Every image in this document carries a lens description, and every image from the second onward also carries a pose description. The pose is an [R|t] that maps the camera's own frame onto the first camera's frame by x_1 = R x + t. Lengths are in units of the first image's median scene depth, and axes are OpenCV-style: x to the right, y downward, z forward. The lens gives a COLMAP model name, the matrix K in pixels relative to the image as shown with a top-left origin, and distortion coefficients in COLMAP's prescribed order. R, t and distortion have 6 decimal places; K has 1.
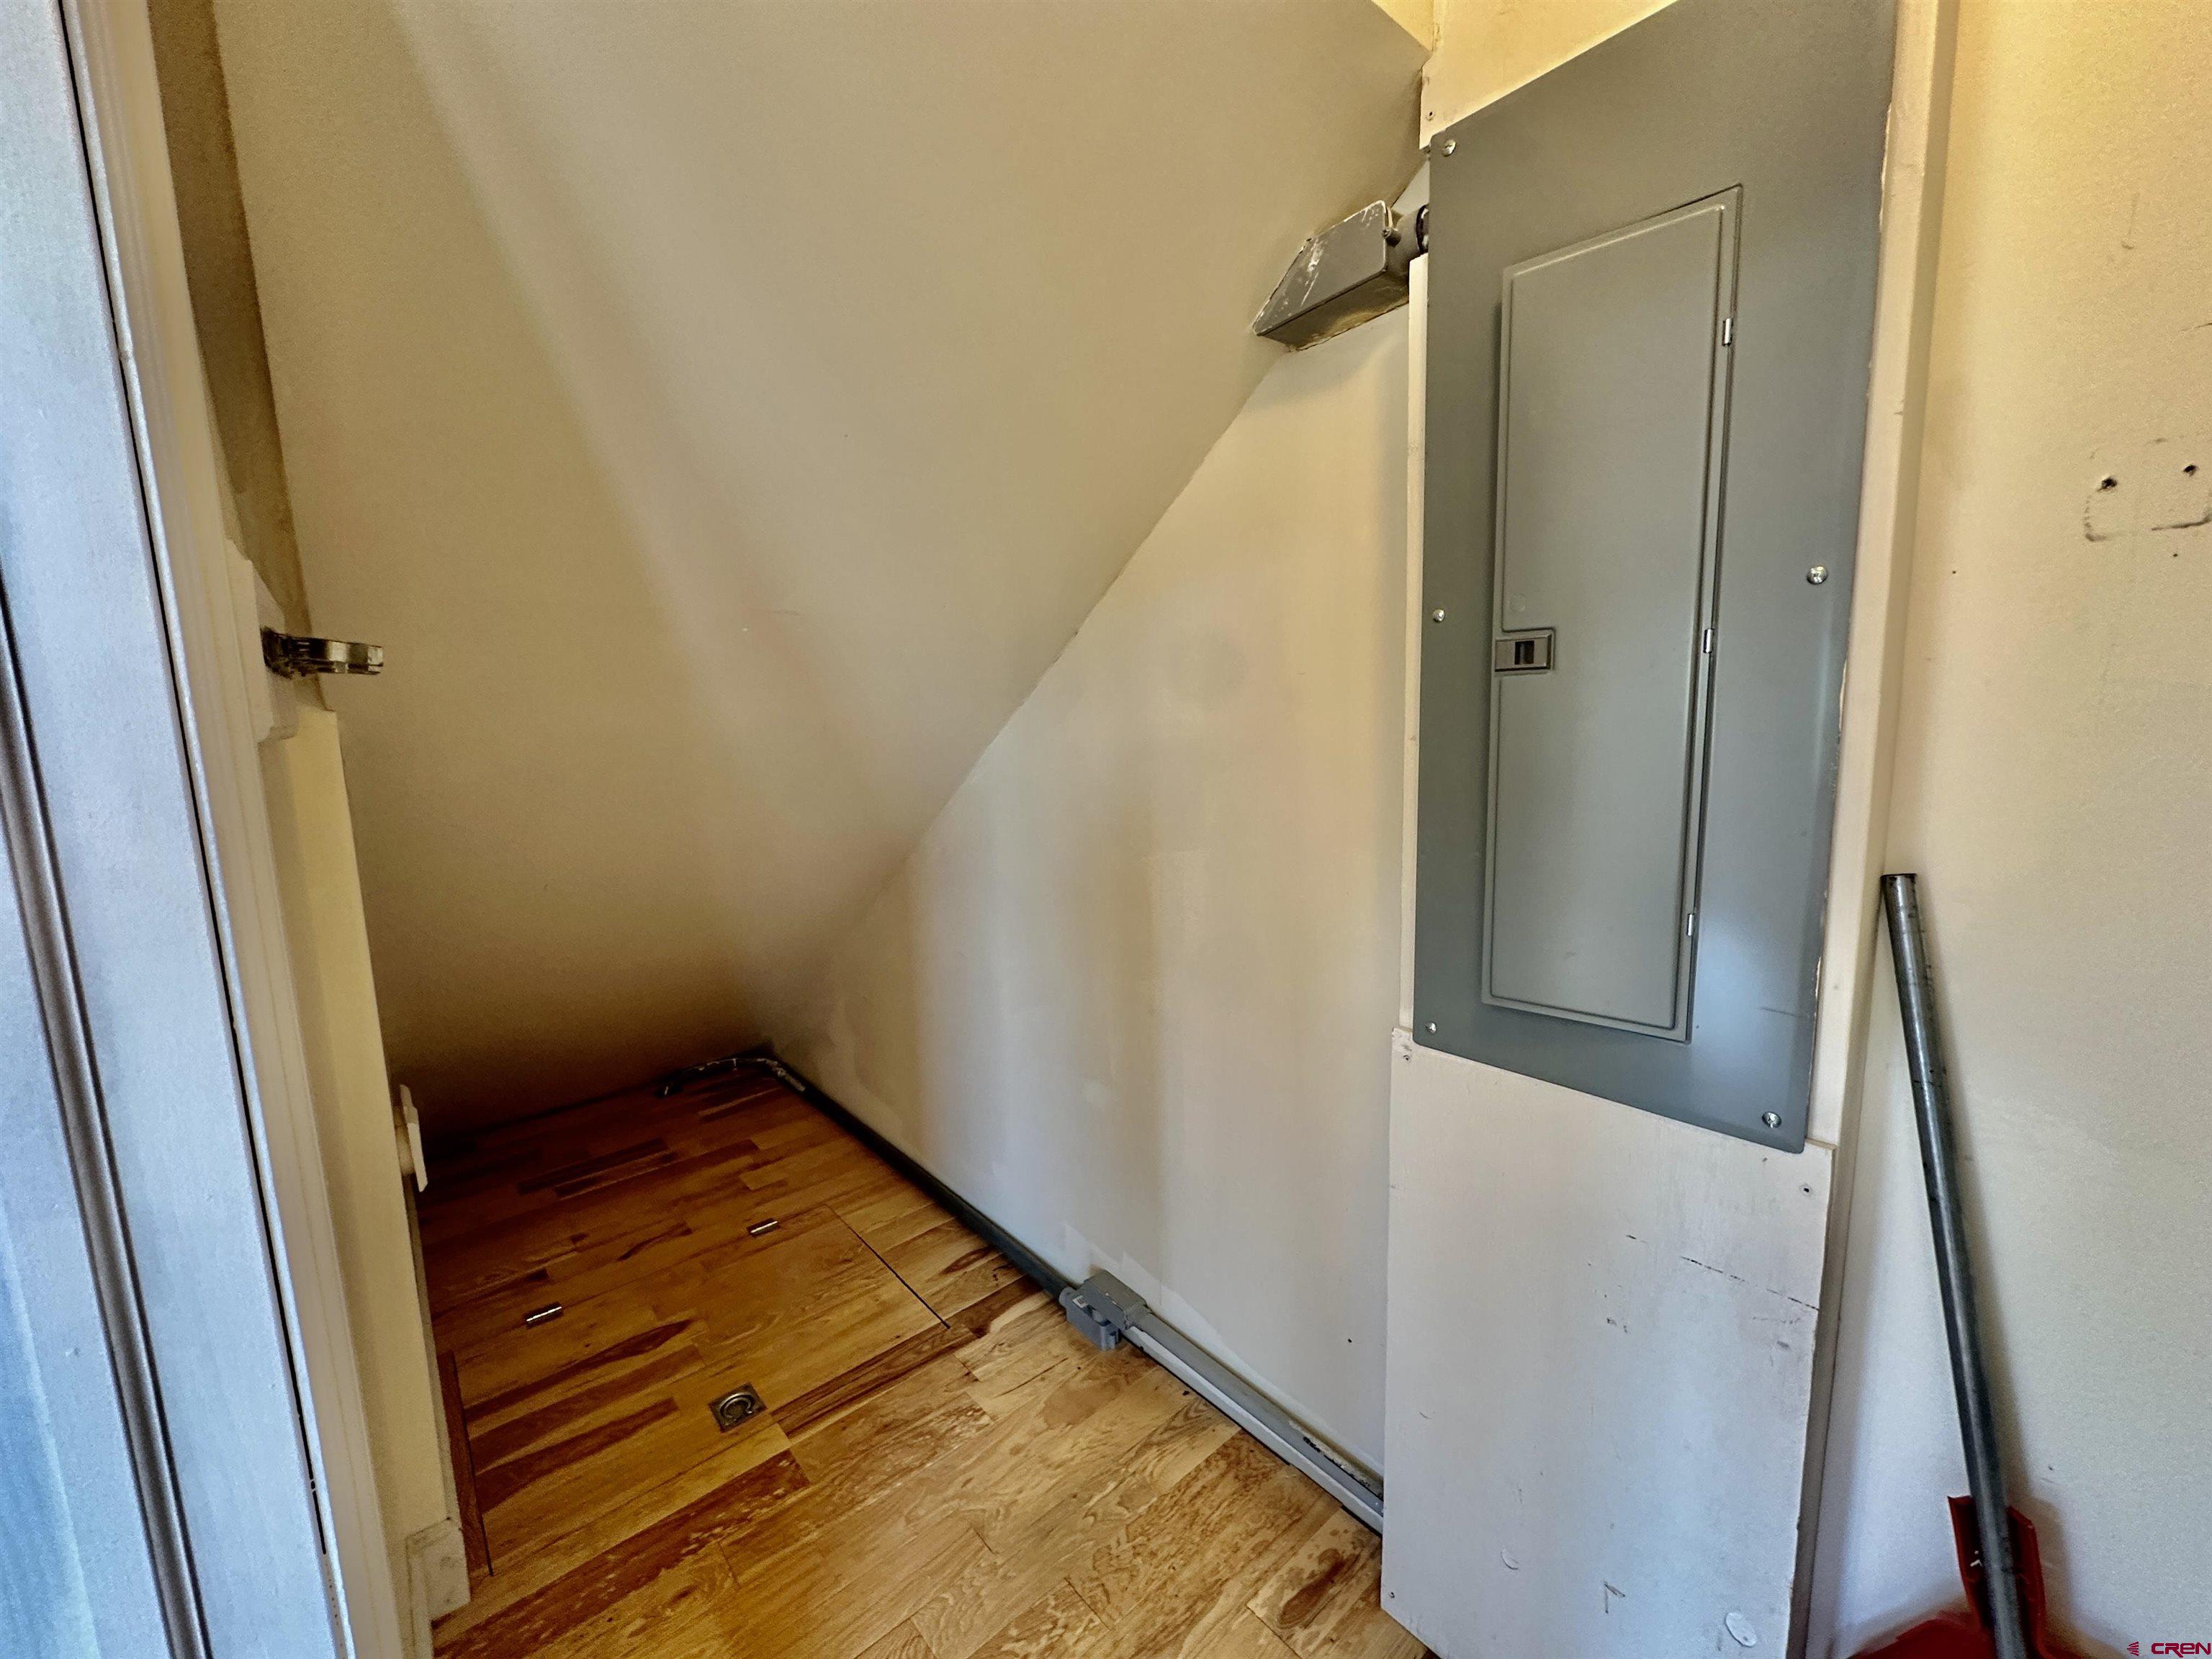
lens RADIAL K [[887.9, 0, 1110.0], [0, 887.9, 833.6], [0, 0, 1]] dist [-0.006865, 0.001881]
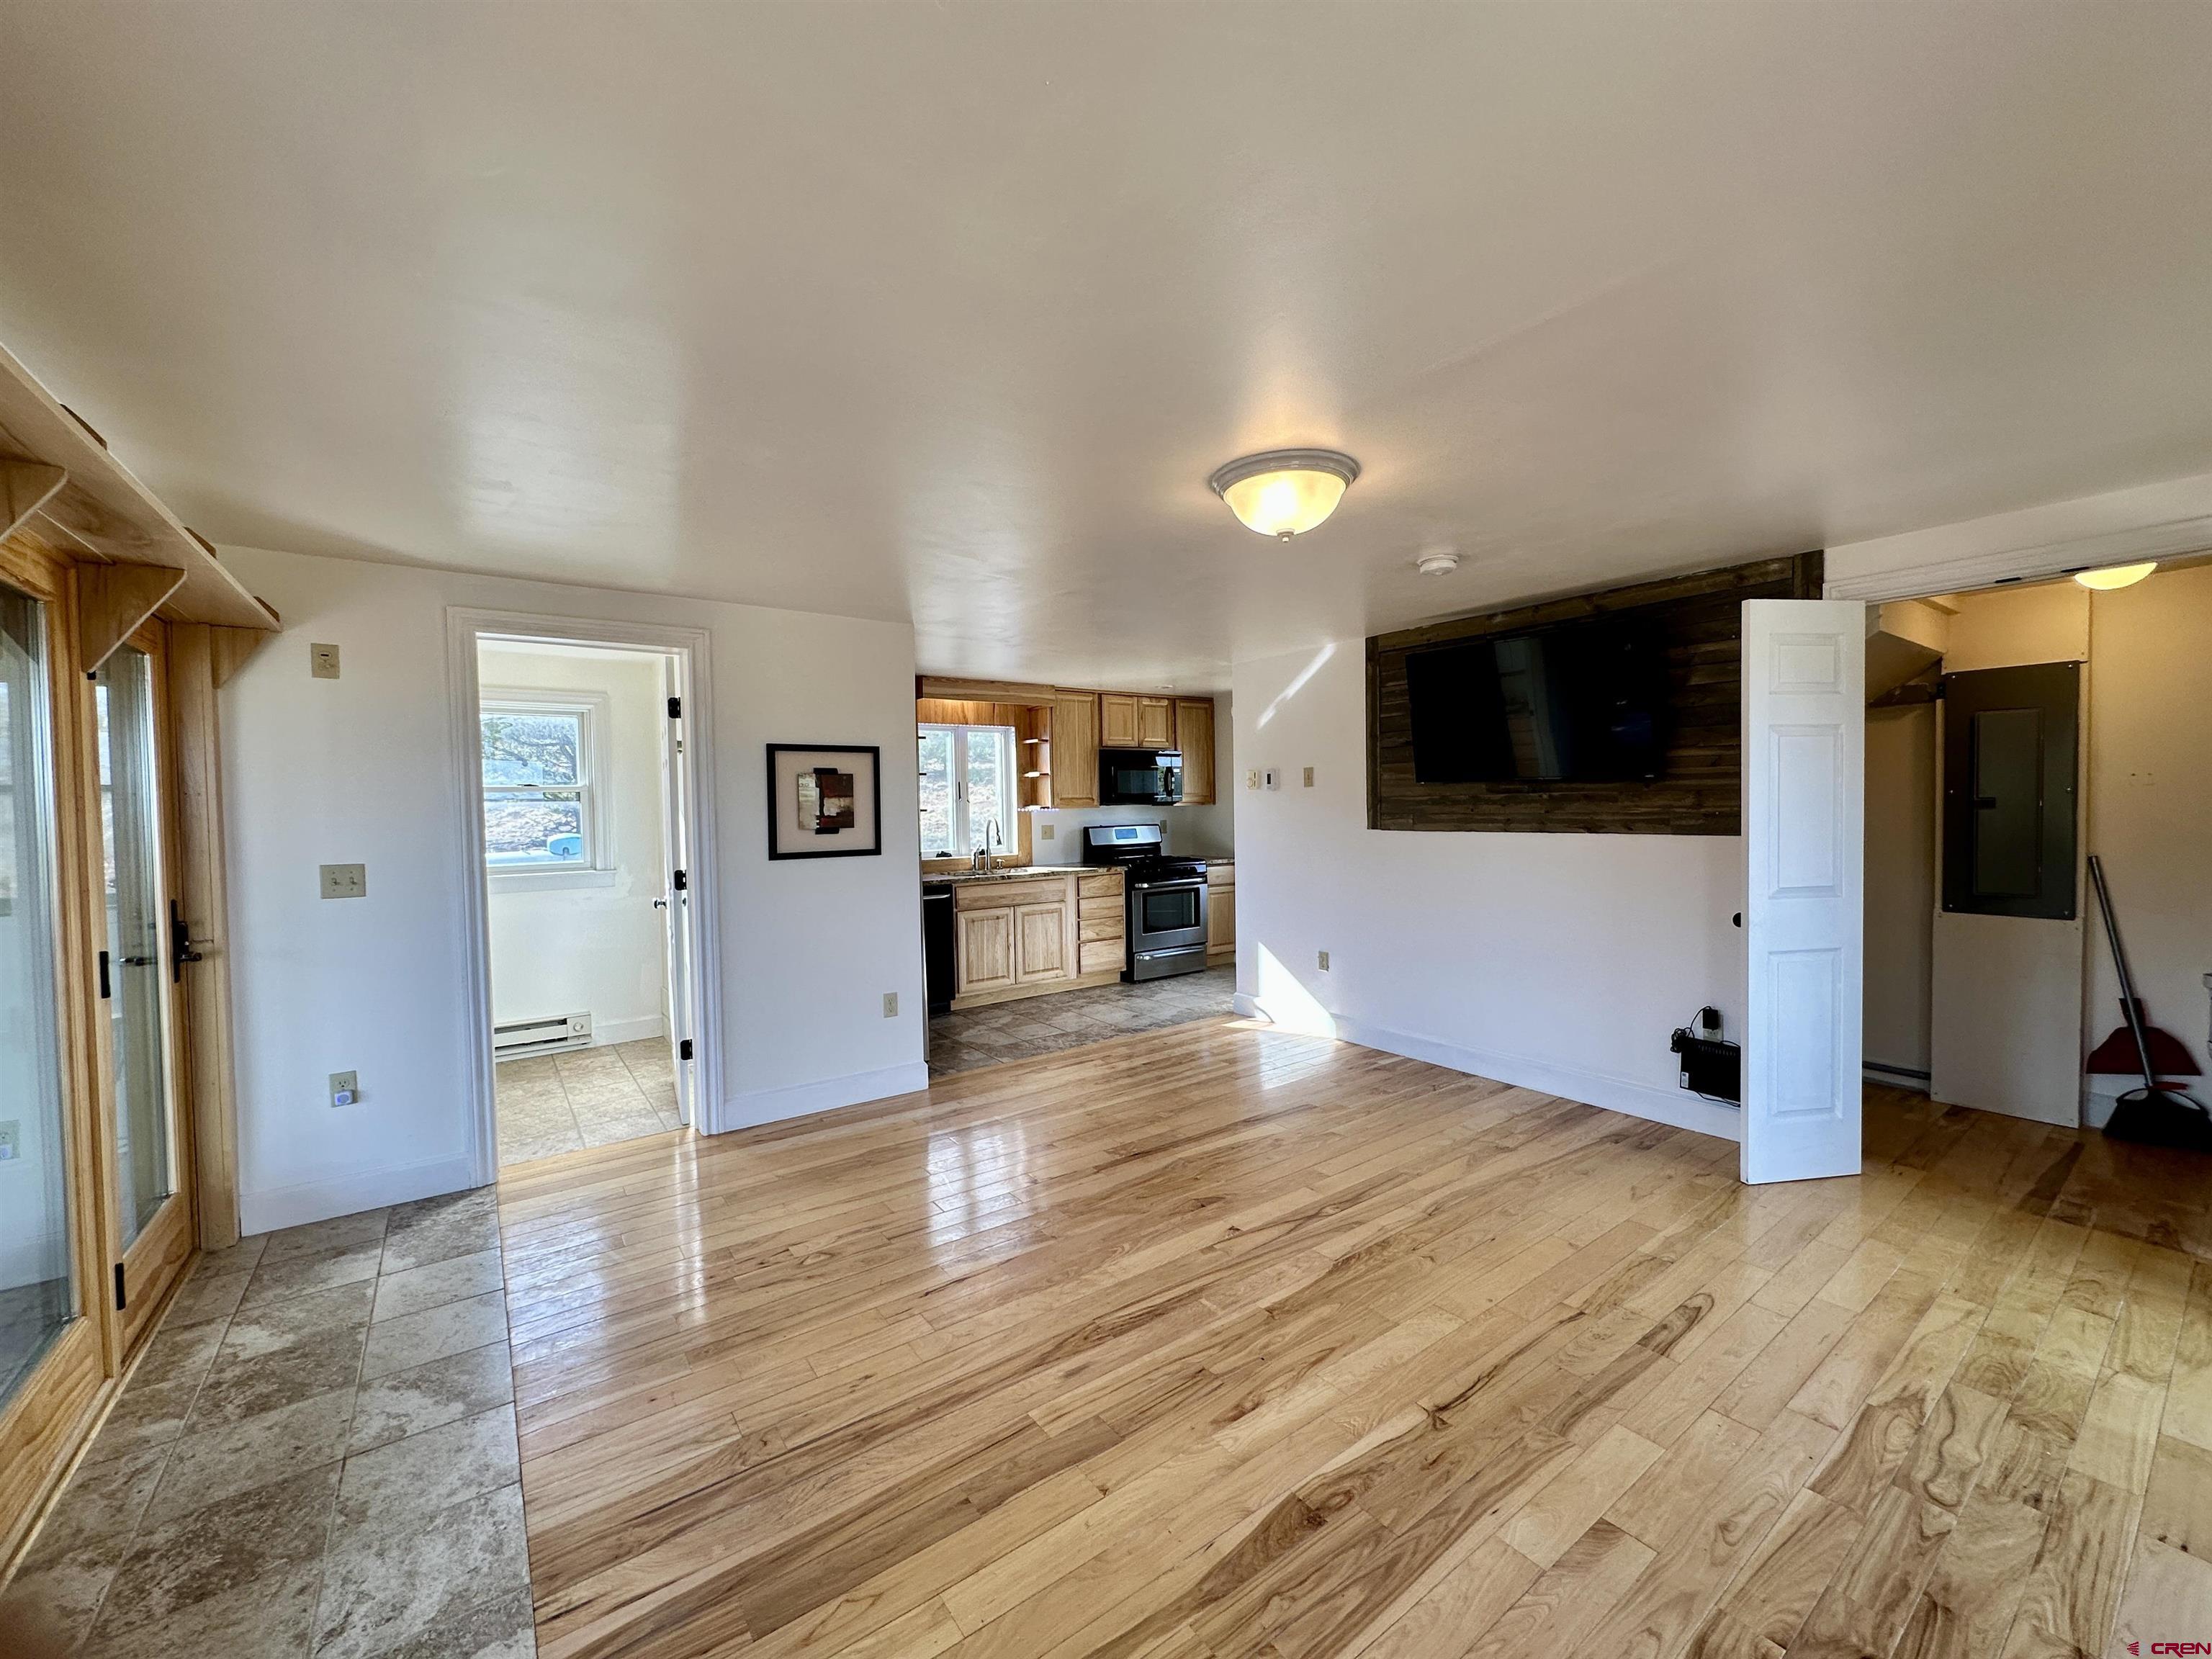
lens RADIAL K [[887.9, 0, 1110.0], [0, 887.9, 833.6], [0, 0, 1]] dist [-0.006865, 0.001881]
pose [[0.996945, 0.016298, -0.076394, -3.569244], [-0.024334, 0.994123, -0.105484, 0.506301], [0.074226, 0.107020, 0.991482, -3.647635]]
